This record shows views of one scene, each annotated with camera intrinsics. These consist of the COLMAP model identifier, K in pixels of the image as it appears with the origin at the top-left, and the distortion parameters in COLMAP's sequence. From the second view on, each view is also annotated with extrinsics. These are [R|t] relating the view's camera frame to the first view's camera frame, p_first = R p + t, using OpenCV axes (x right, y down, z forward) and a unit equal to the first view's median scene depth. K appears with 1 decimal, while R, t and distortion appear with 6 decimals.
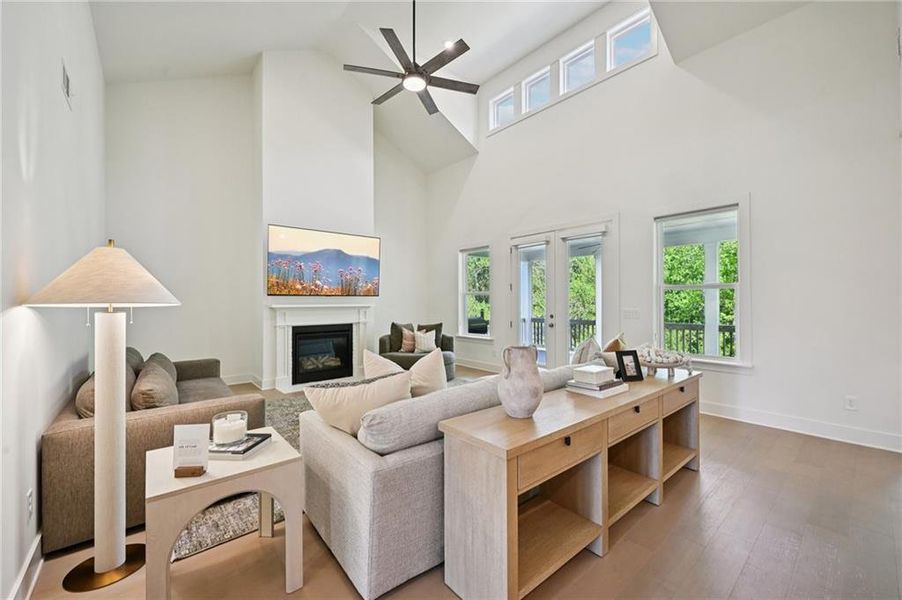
lens RADIAL K [[354.6, 0, 448.0], [0, 354.6, 298.4], [0, 0, 1]] dist [-0.004655, 0.000416]
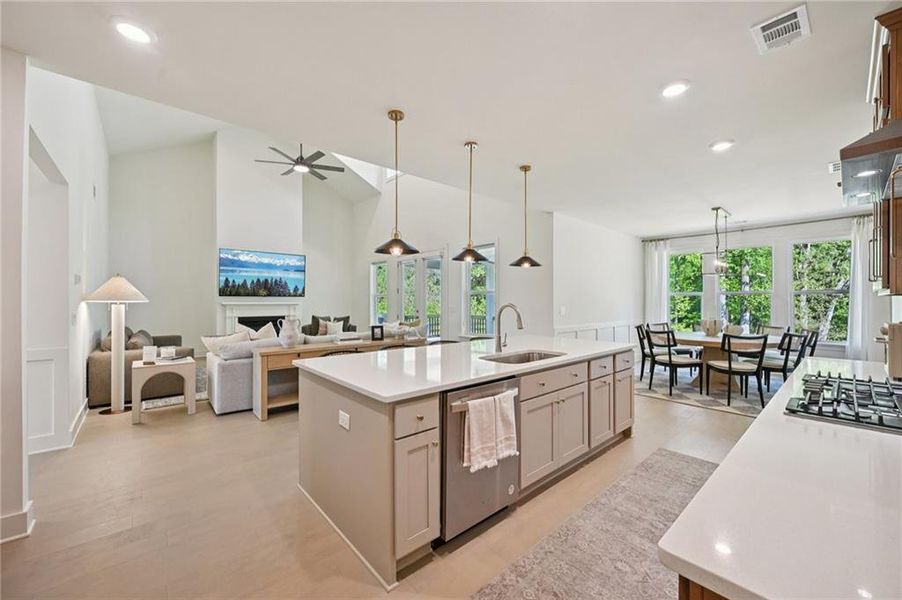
lens RADIAL K [[354.6, 0, 452.6], [0, 354.6, 298.2], [0, 0, 1]] dist [-0.004655, 0.000416]
pose [[0.999845, 0.005942, 0.016588, 0.593575], [-0.005967, 0.999981, 0.001440, -0.009098], [-0.016580, -0.001539, 0.999861, -0.668696]]
